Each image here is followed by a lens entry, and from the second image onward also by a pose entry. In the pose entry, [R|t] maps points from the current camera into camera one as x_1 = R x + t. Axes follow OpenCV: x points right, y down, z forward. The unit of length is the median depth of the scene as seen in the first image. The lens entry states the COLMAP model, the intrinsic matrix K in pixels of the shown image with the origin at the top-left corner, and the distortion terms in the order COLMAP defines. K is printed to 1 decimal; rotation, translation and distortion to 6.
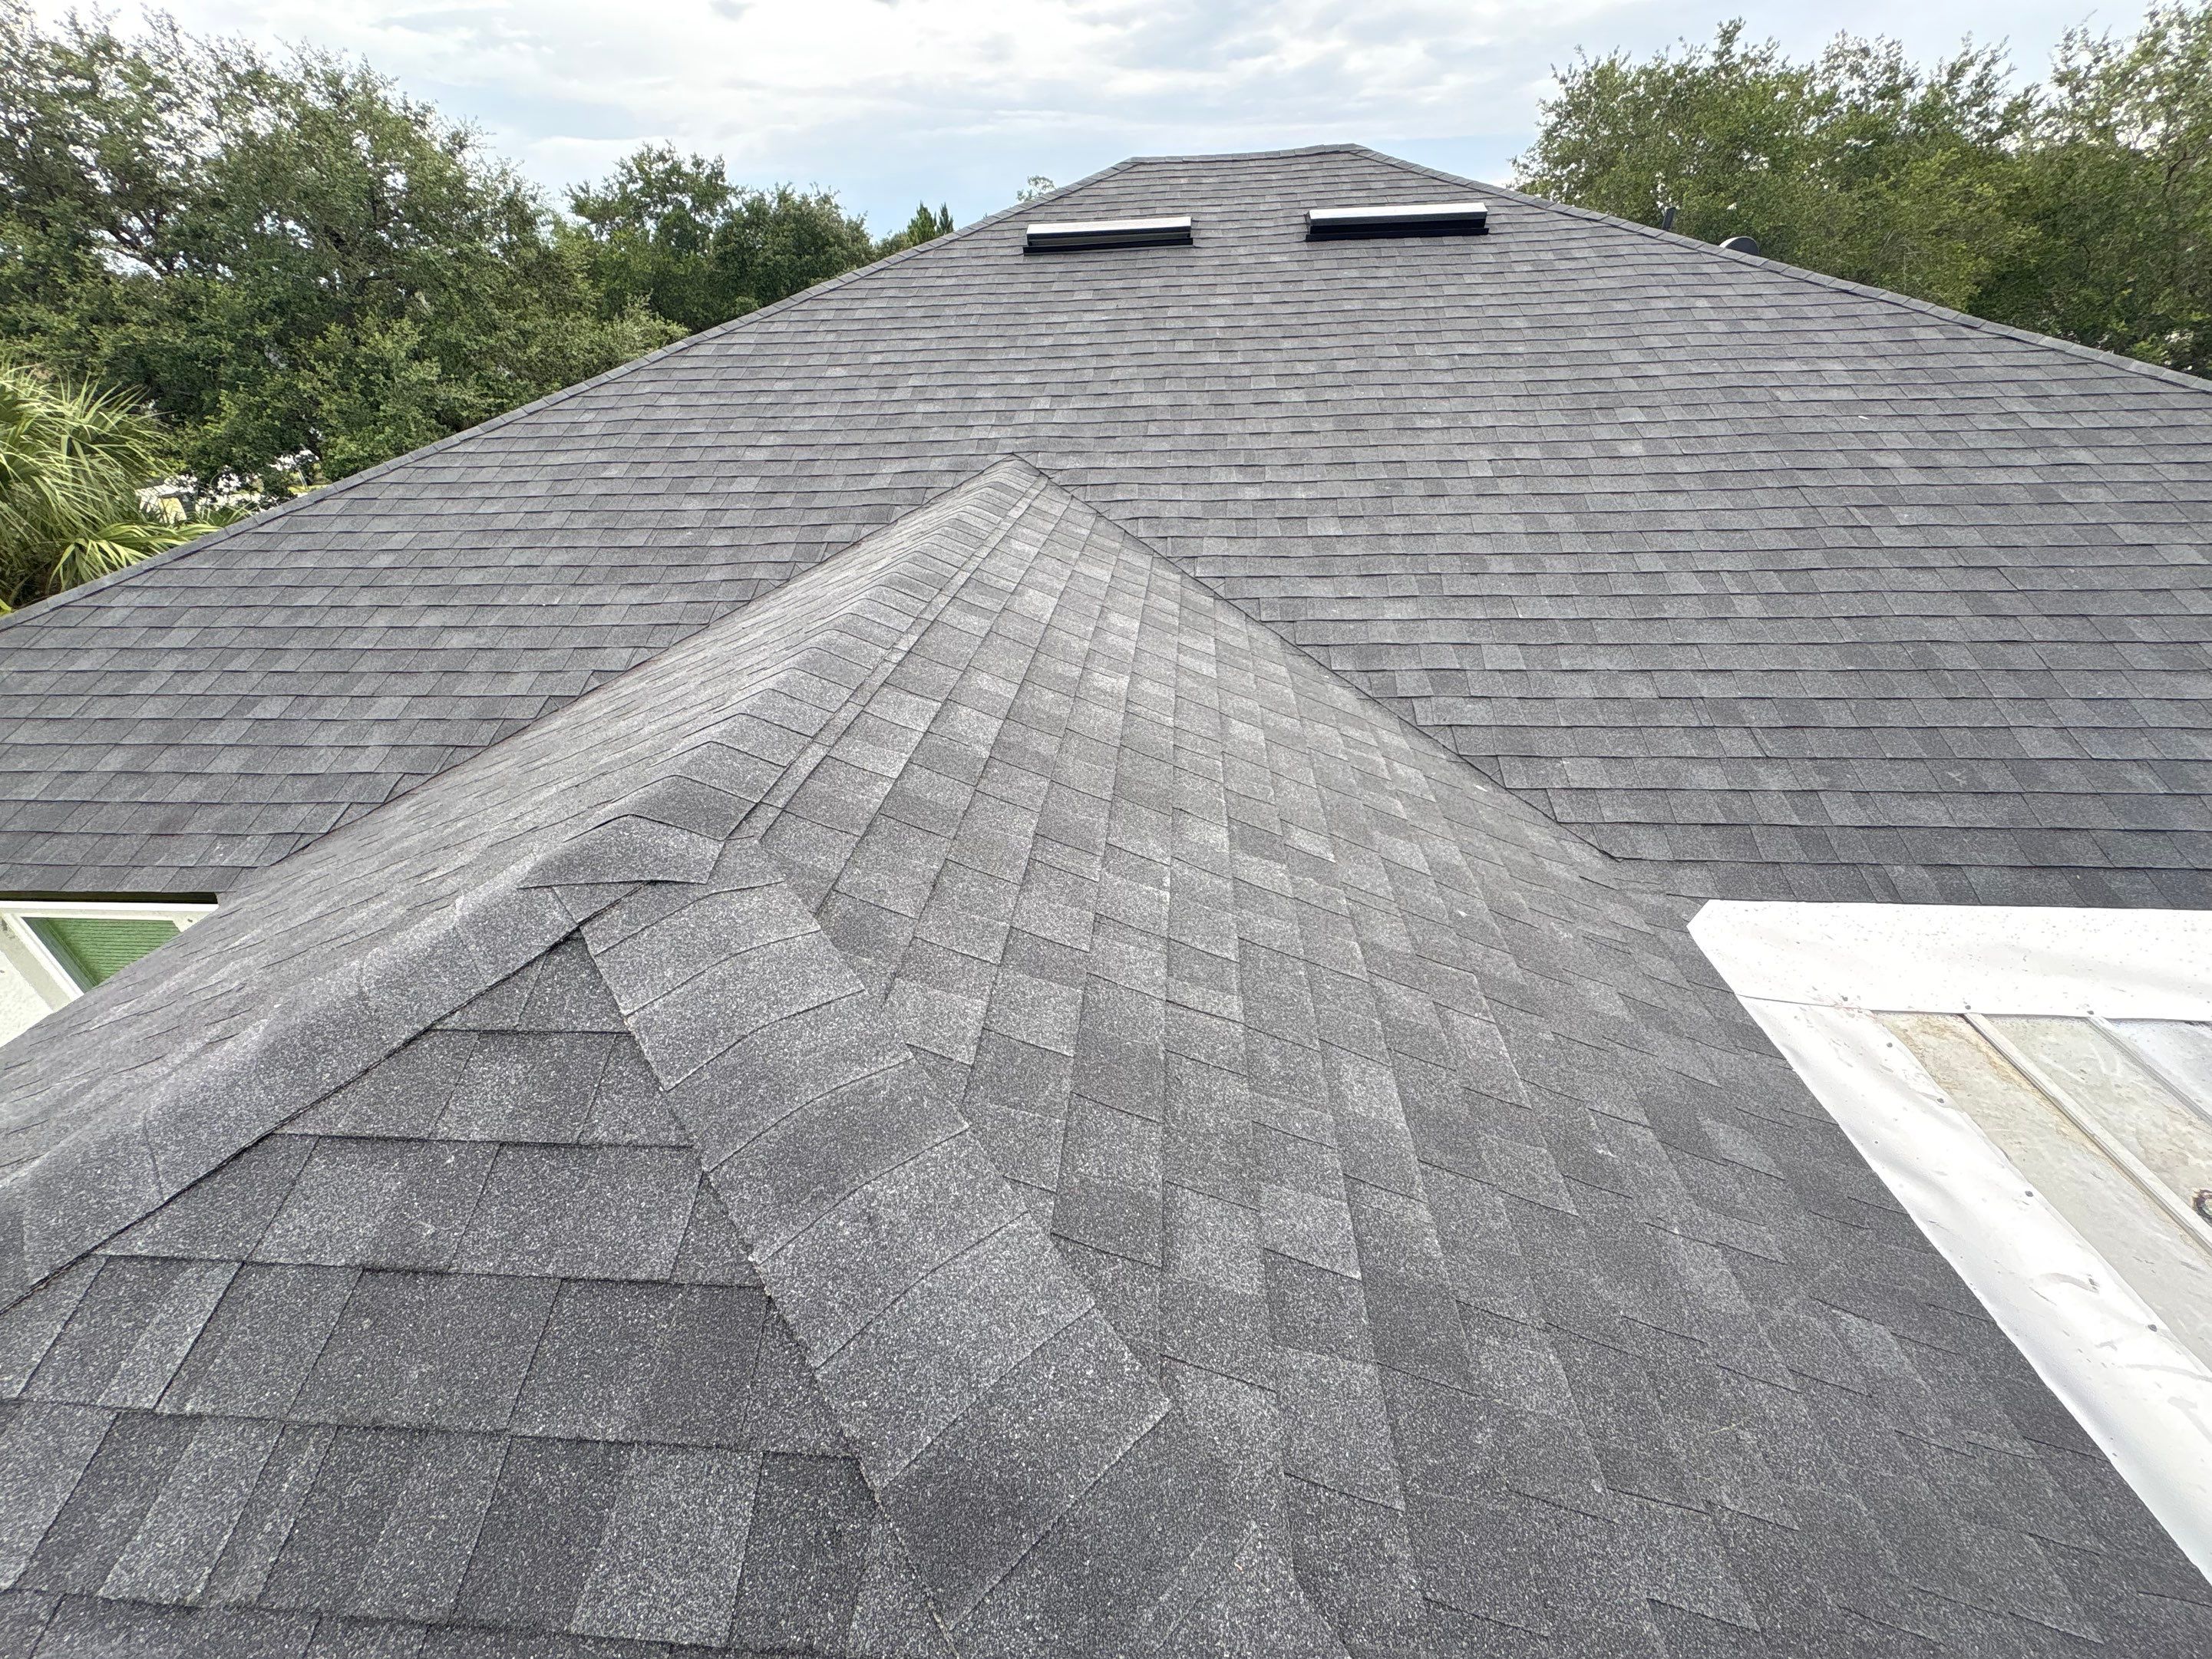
lens RADIAL K [[885.2, 0, 1106.0], [0, 885.2, 829.5], [0, 0, 1]] dist [0.001039, -0.000049]
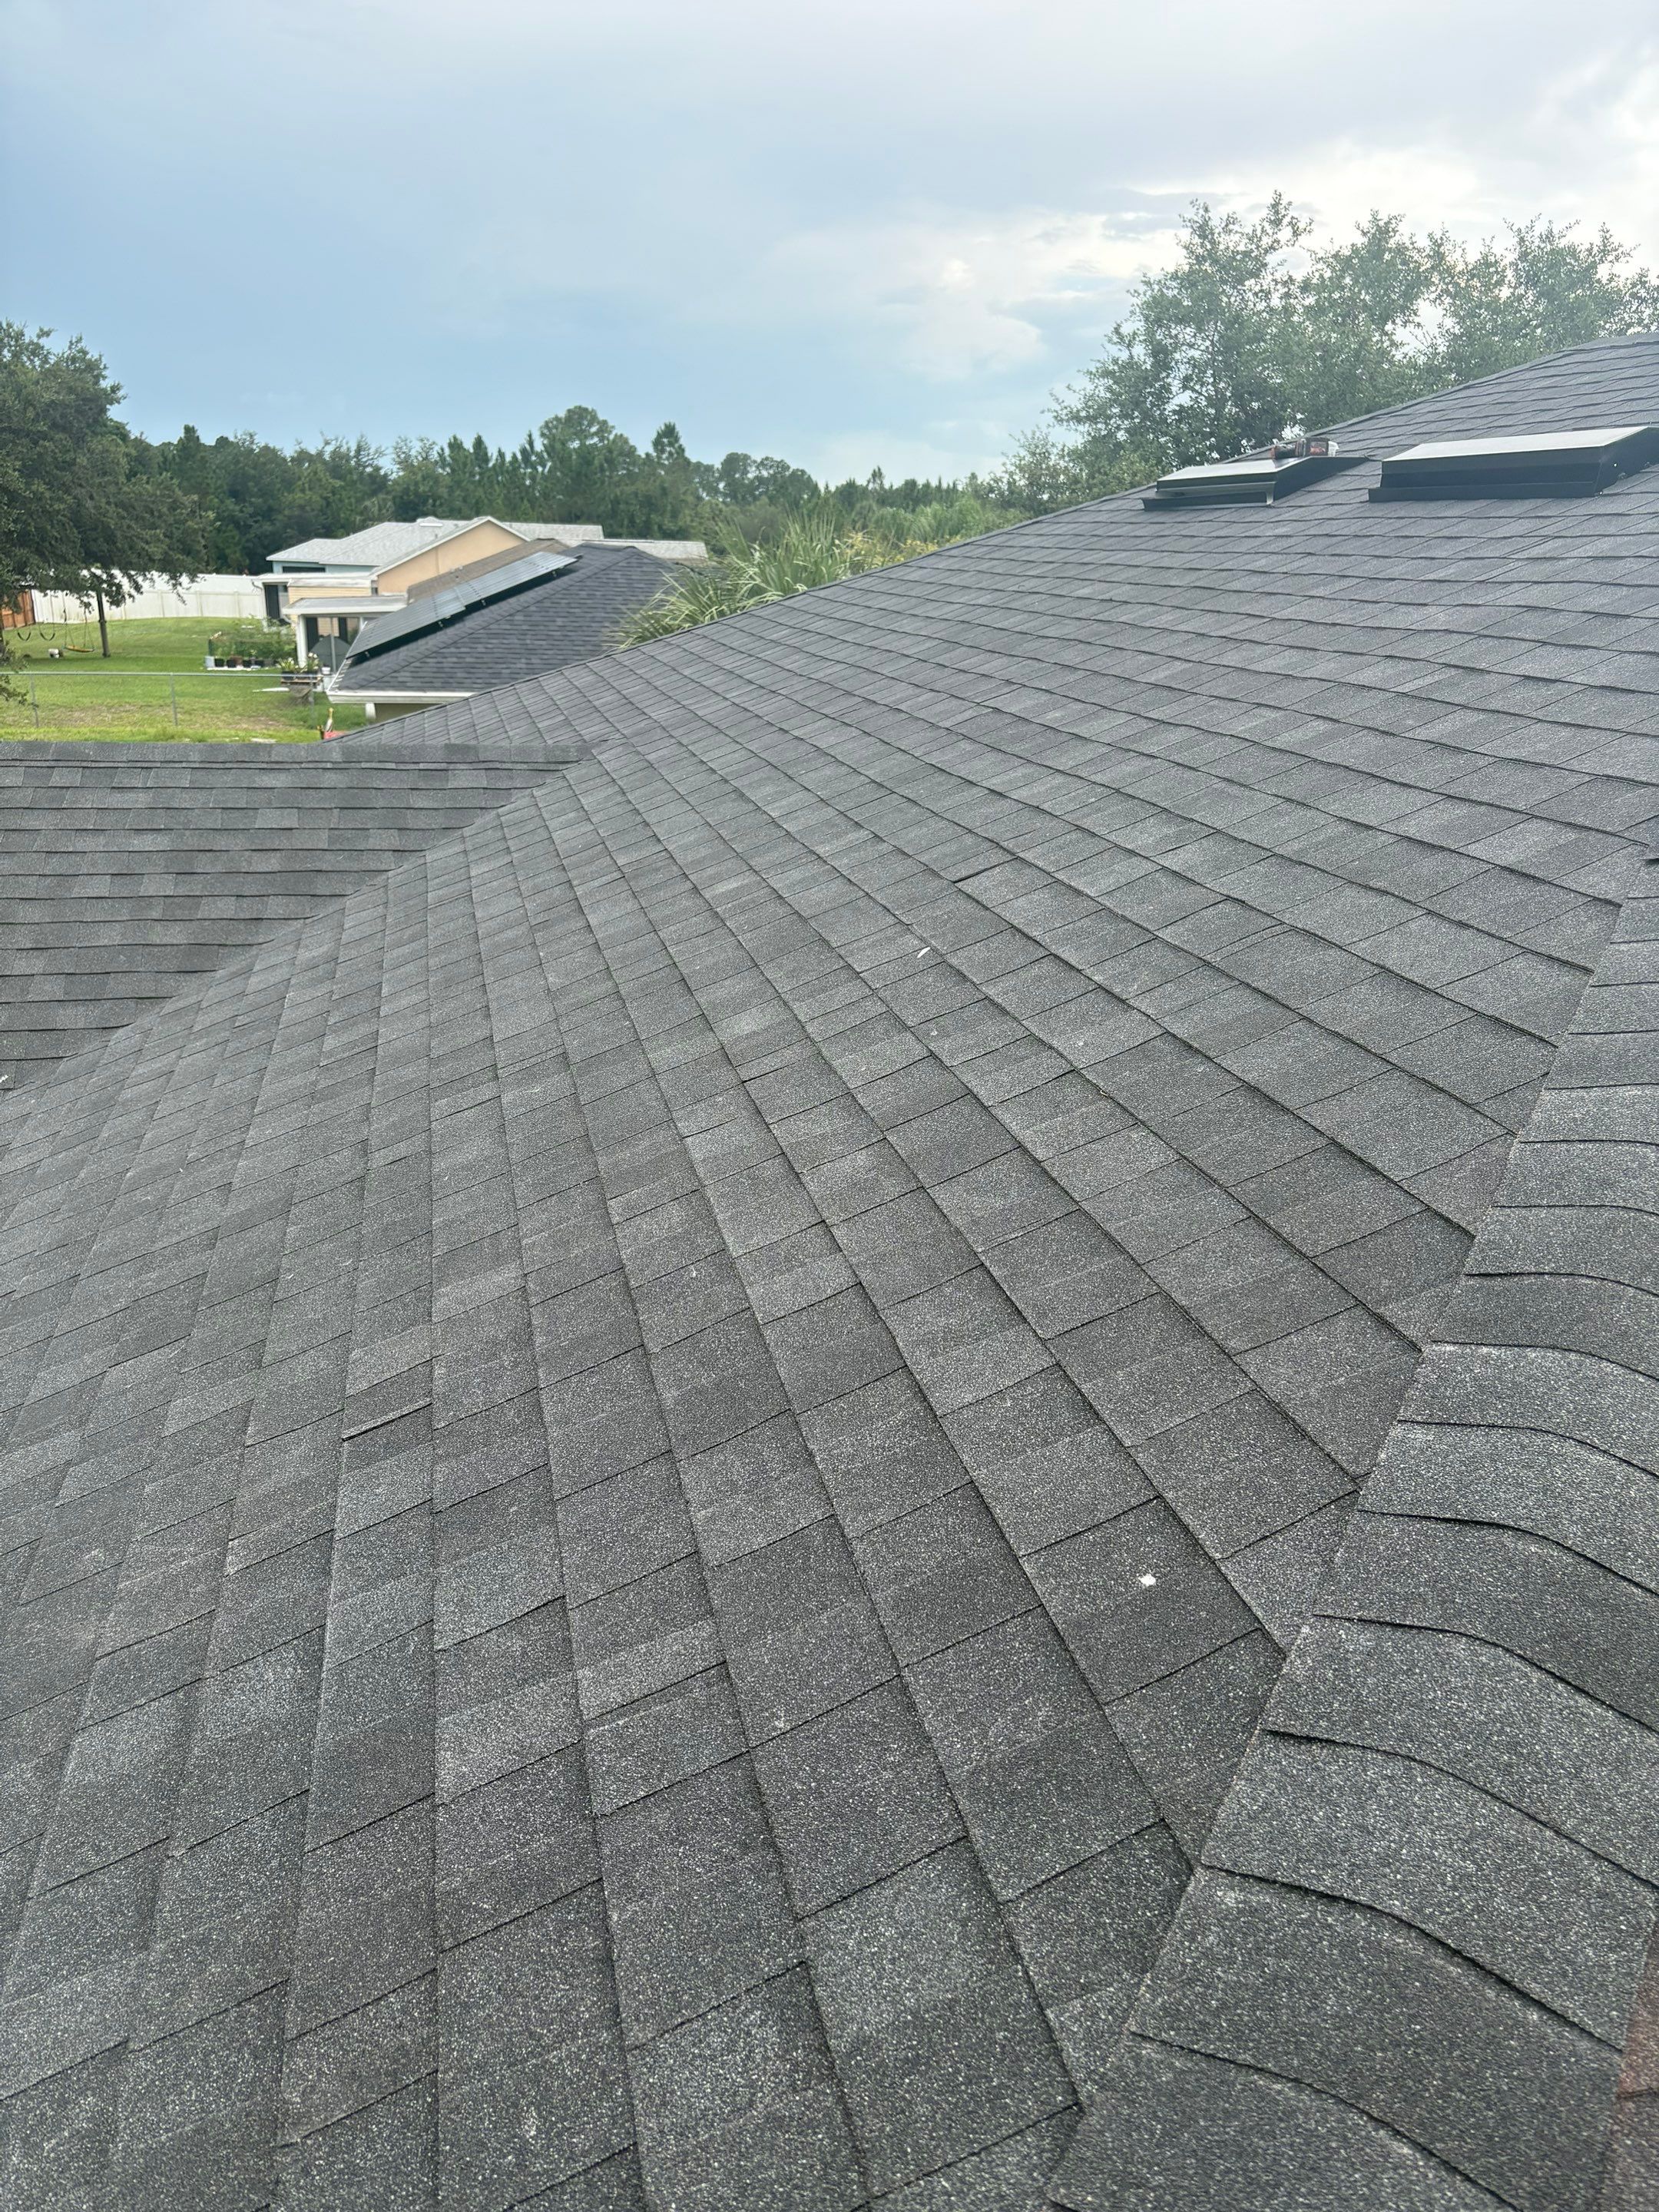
lens RADIAL K [[1676.7, 0, 826.2], [0, 1676.7, 1132.5], [0, 0, 1]] dist [0.025171, -0.000124]
pose [[0.305641, 0.350425, -0.885317, 1.080694], [-0.516157, 0.842314, 0.155209, -0.359420], [0.800104, 0.409524, 0.438319, 0.492458]]
